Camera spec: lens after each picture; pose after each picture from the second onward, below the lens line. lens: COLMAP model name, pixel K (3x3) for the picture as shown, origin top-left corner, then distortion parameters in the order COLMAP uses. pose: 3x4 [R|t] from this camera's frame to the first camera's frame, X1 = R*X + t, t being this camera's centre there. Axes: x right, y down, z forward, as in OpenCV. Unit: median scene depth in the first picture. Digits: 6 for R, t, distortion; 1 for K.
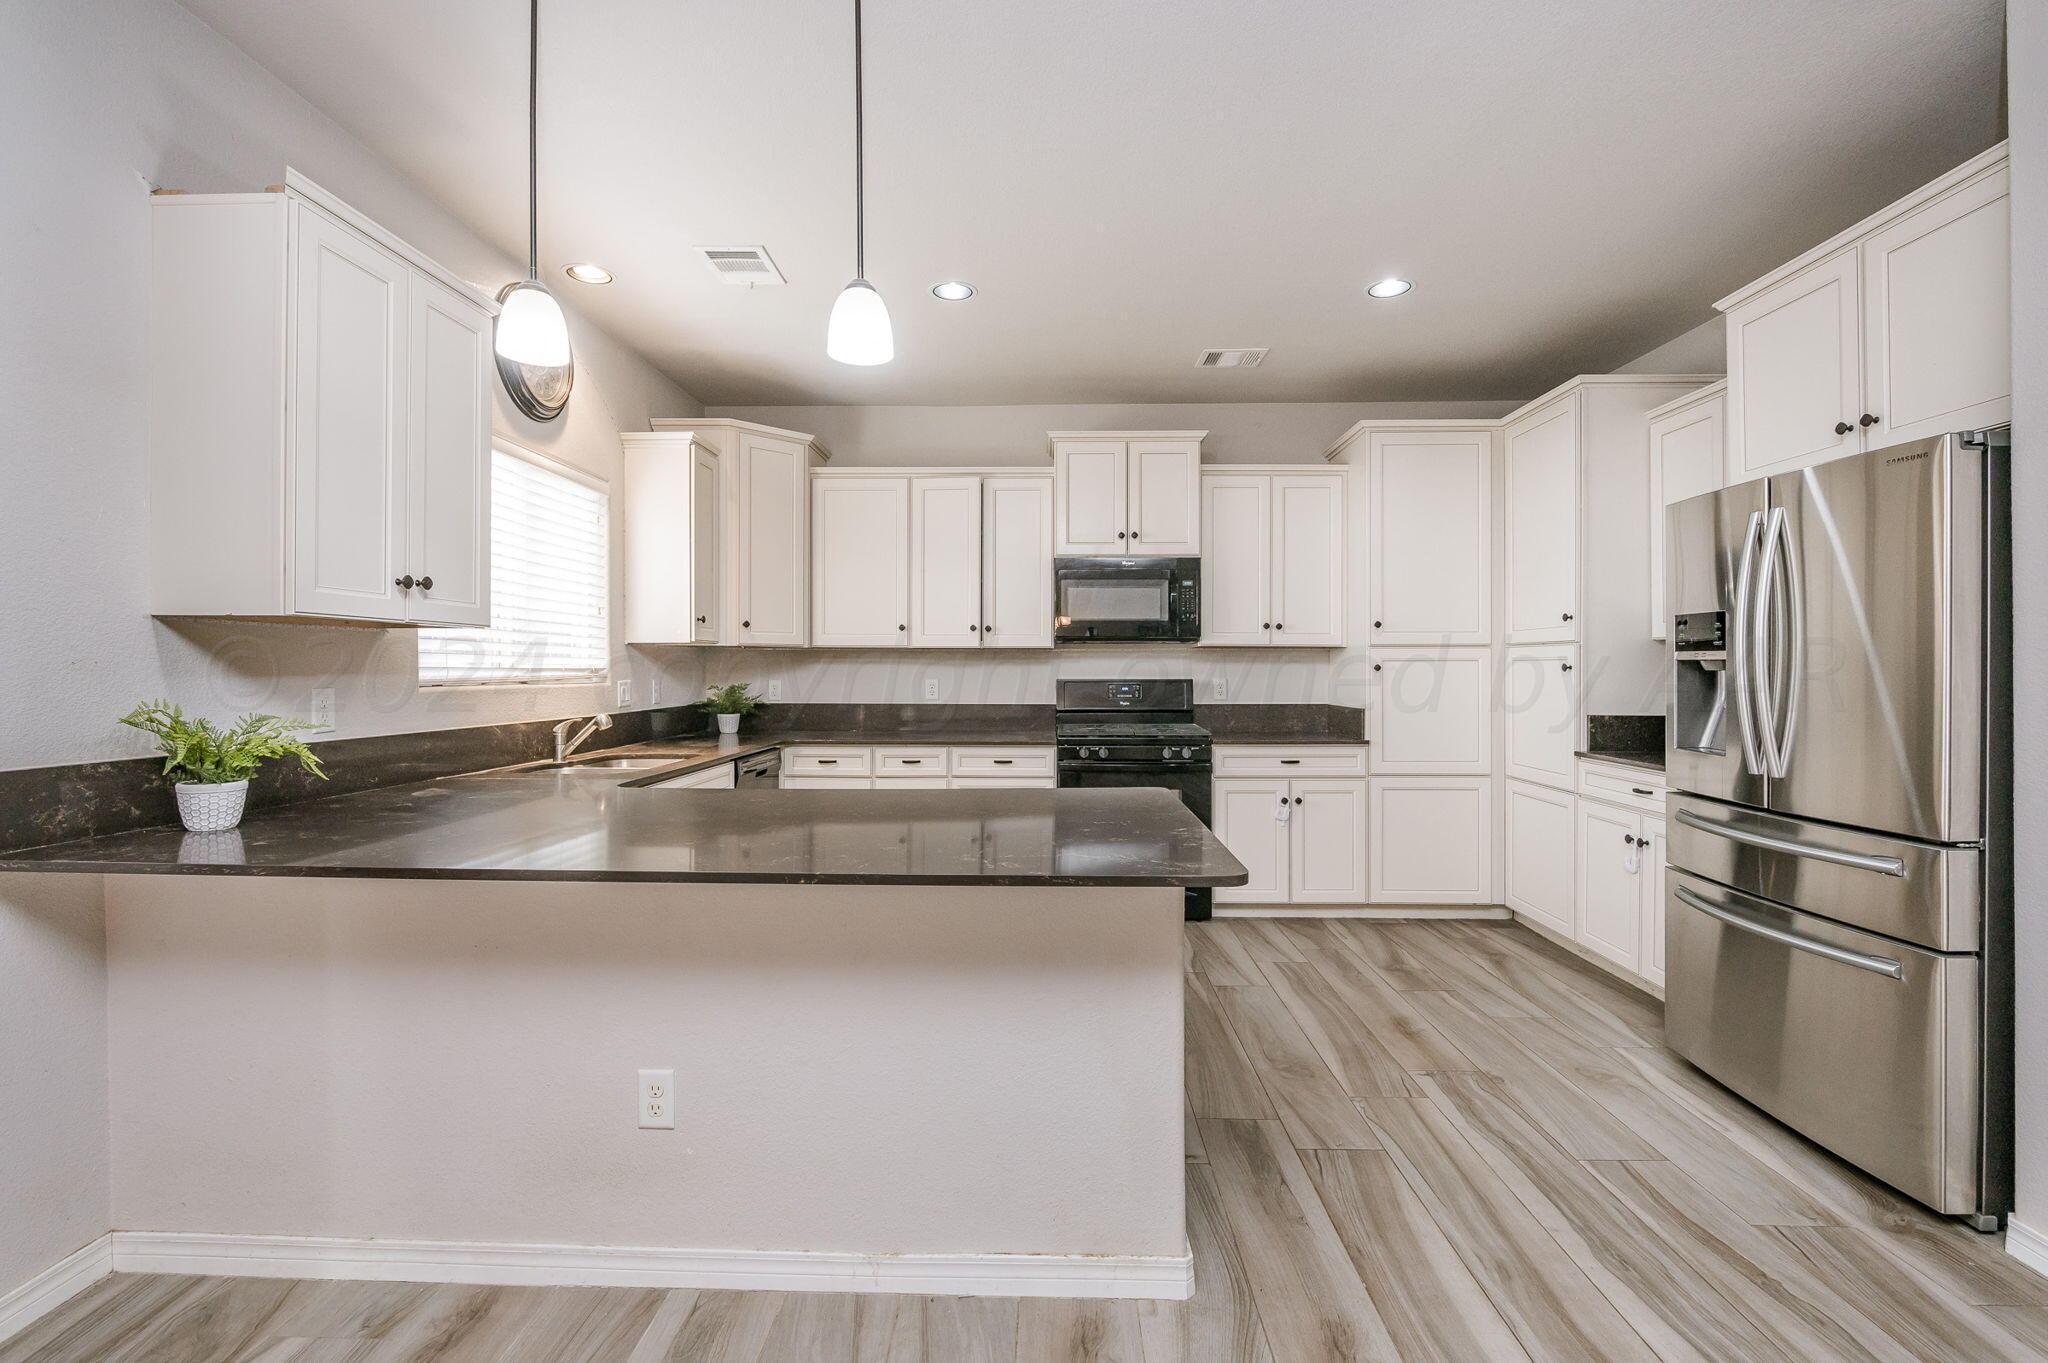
lens RADIAL K [[891.5, 0, 1027.5], [0, 891.5, 670.1], [0, 0, 1]] dist [-0.001342, 0.000070]
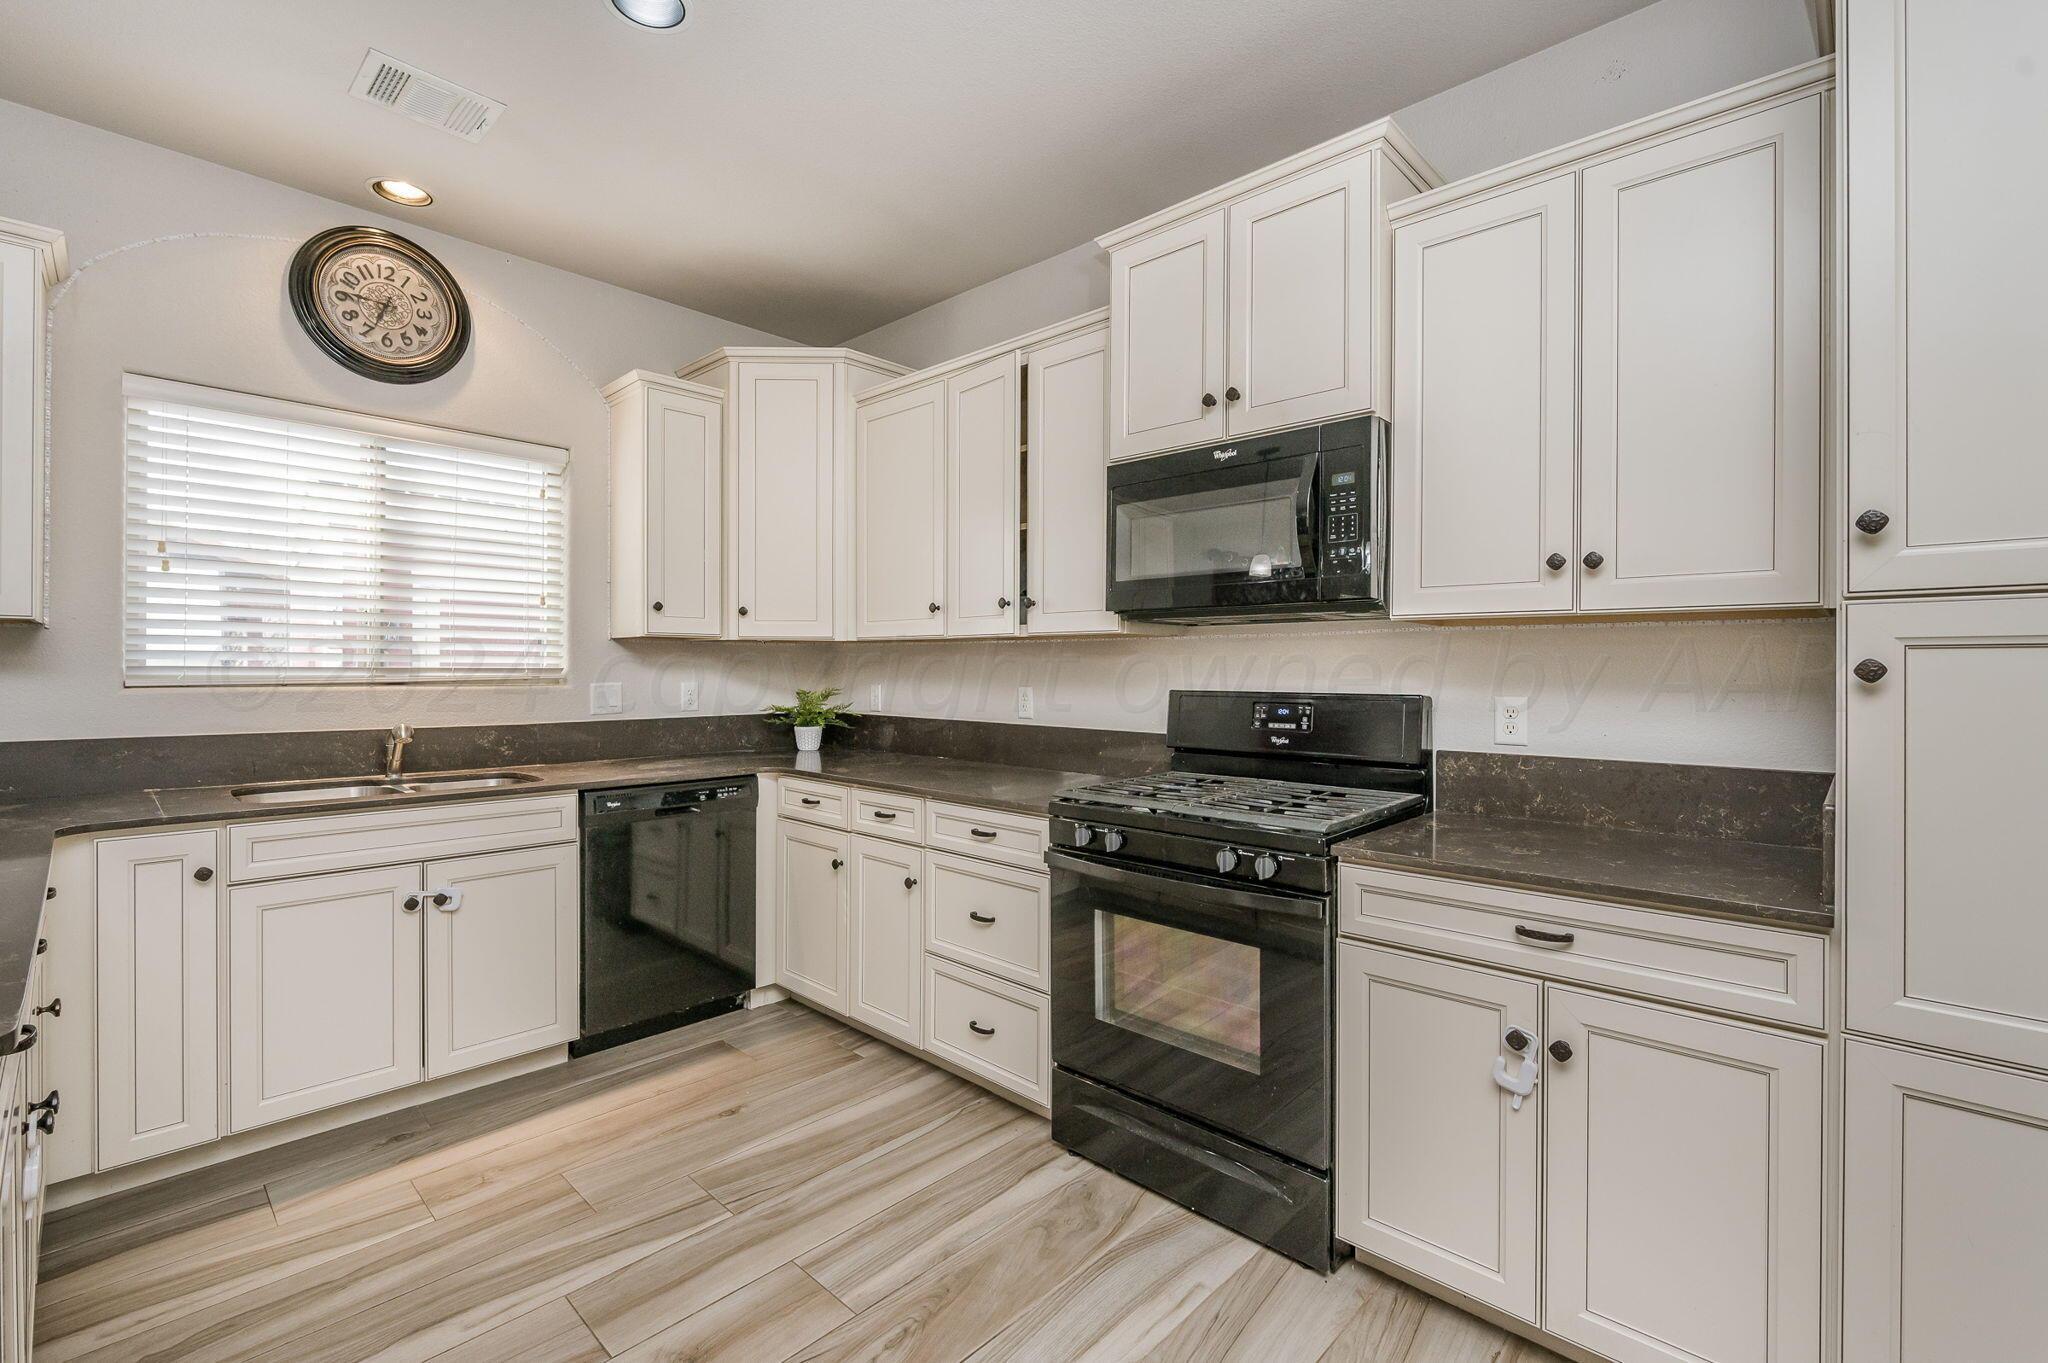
lens RADIAL K [[891.5, 0, 1024.6], [0, 891.5, 681.0], [0, 0, 1]] dist [-0.001342, 0.000070]
pose [[0.747926, 0.012470, -0.663665, 0.354885], [-0.004260, 0.999893, 0.013987, -0.003047], [0.663768, -0.007634, 0.747899, 0.561884]]
